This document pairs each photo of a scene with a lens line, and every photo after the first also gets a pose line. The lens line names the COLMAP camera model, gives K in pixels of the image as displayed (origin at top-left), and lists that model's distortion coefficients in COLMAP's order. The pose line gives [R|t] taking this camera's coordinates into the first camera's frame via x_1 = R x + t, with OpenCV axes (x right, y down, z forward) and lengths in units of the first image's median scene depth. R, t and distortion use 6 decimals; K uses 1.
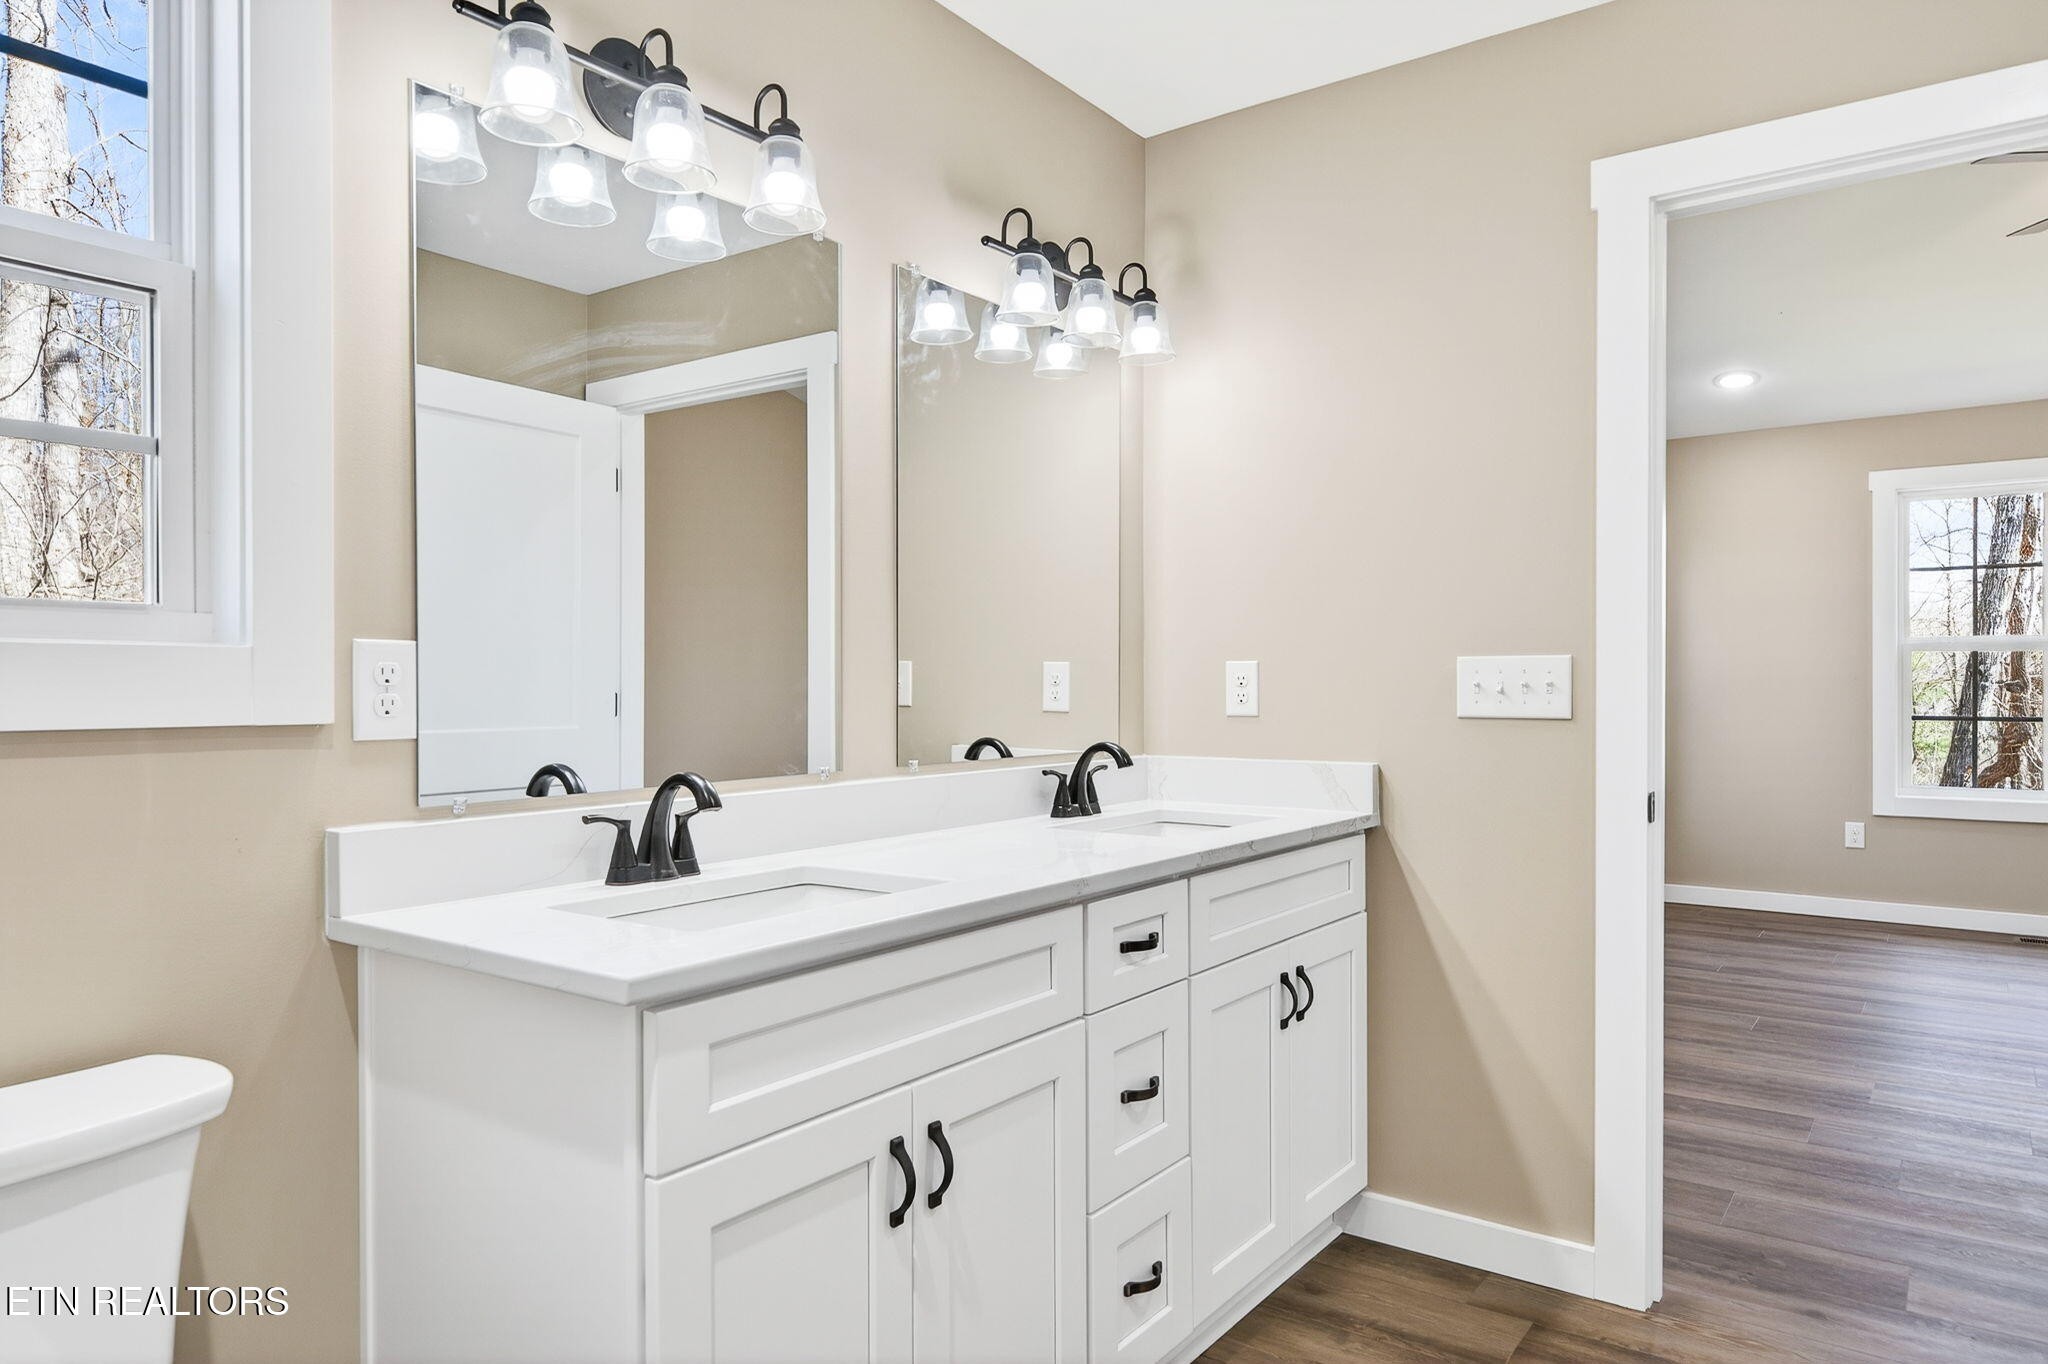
lens RADIAL K [[1297.5, 0, 1024.0], [0, 1297.5, 682.0], [0, 0, 1]] dist [-0.001566, -0.000489]
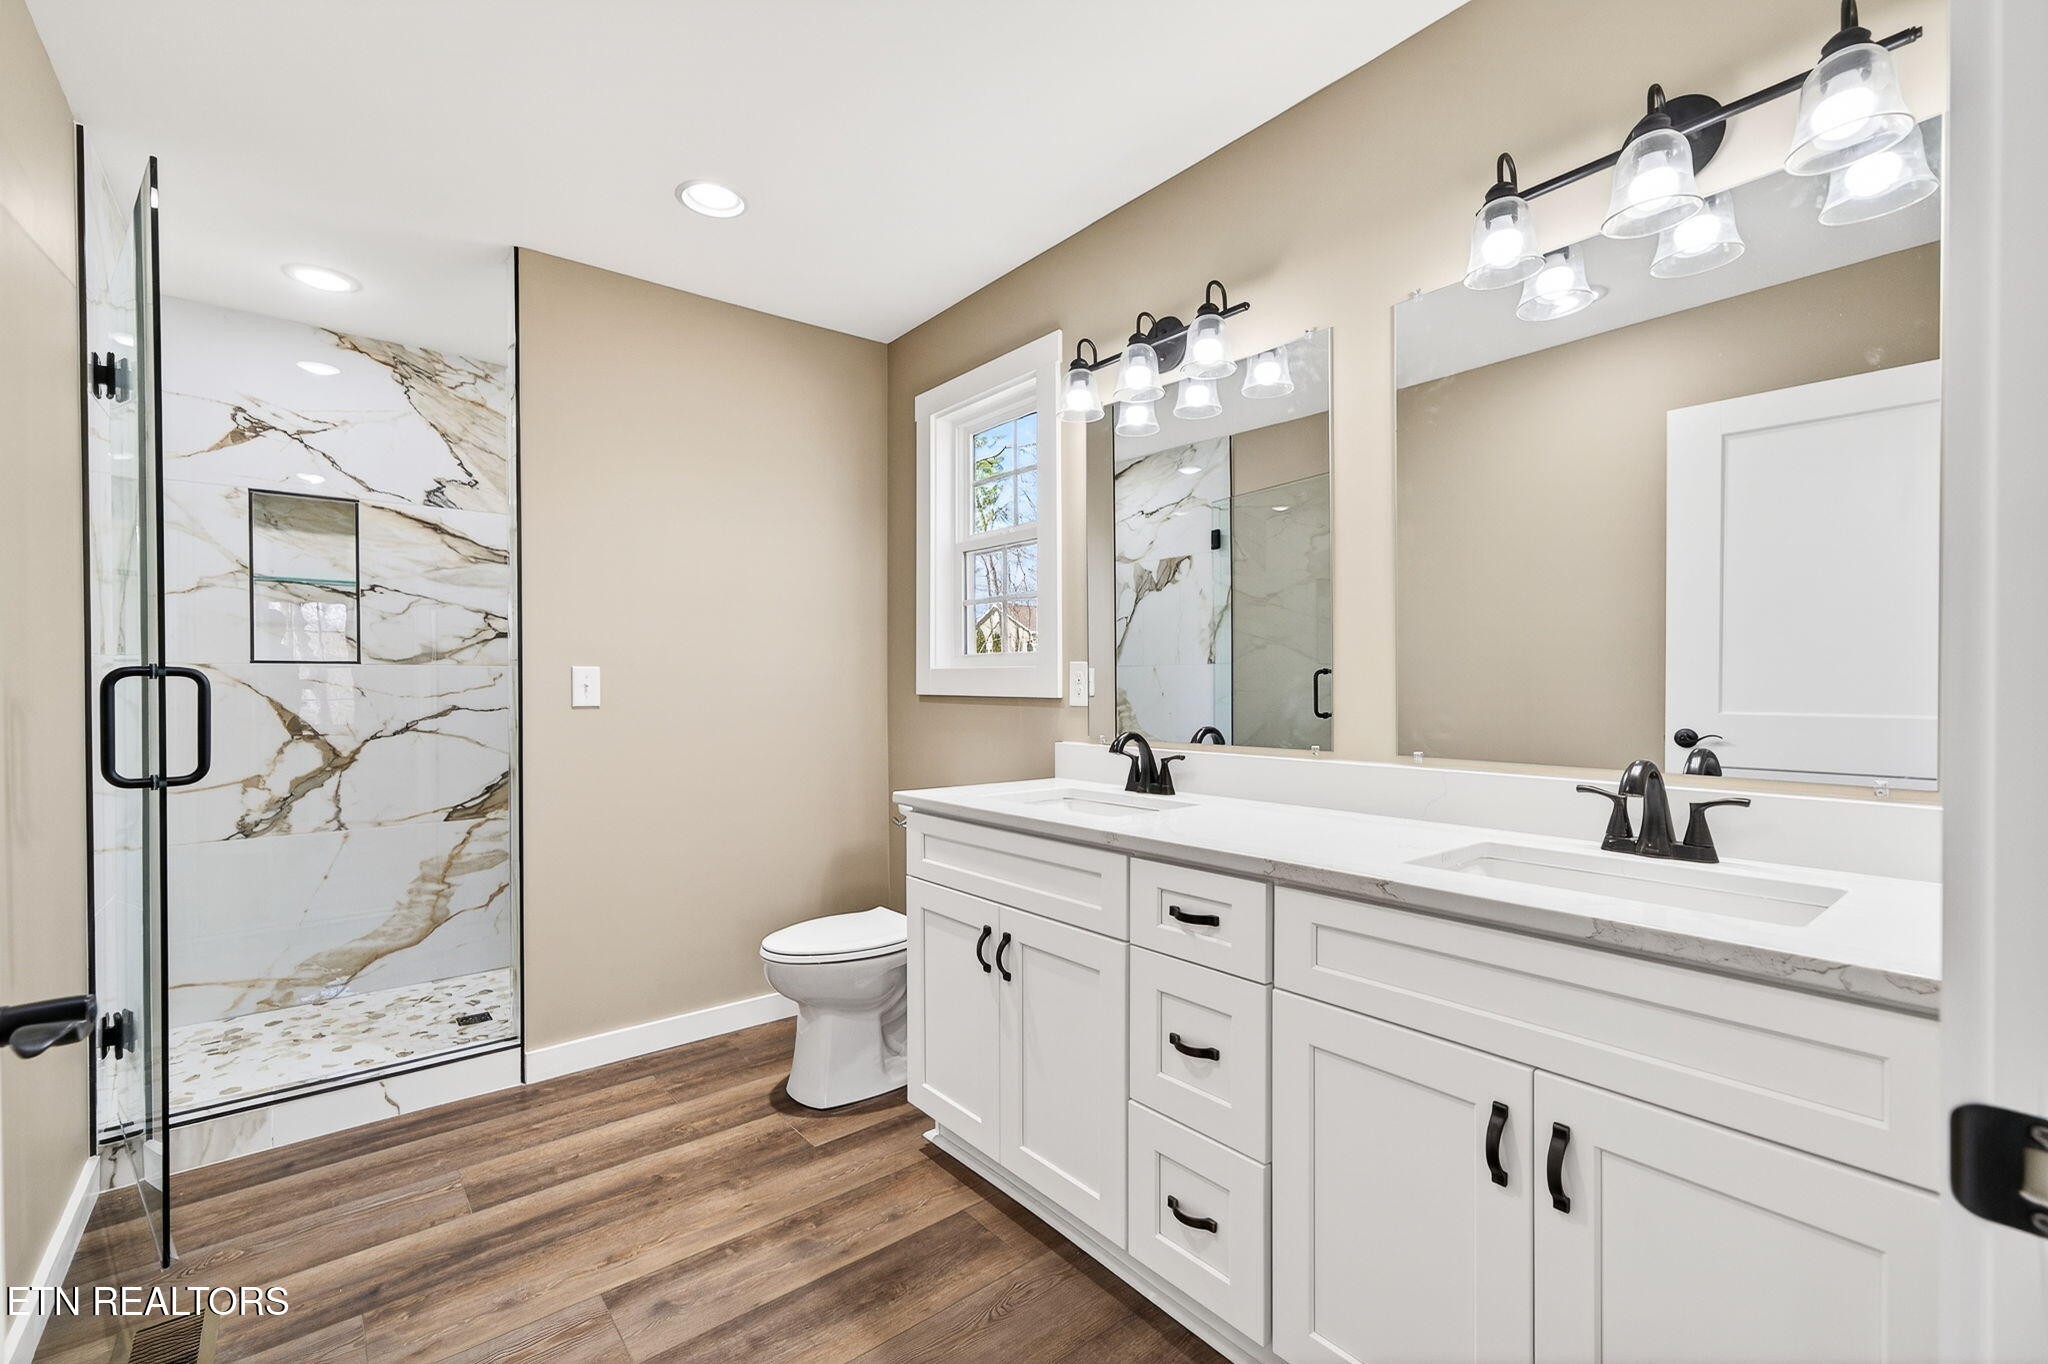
lens RADIAL K [[882.8, 0, 1024.0], [0, 882.8, 682.0], [0, 0, 1]] dist [-0.002509, -0.000349]
pose [[-0.245701, 0.012850, -0.969261, 0.871392], [0.013863, 0.999856, 0.009742, -0.011945], [0.969247, -0.011044, -0.245844, 1.060134]]
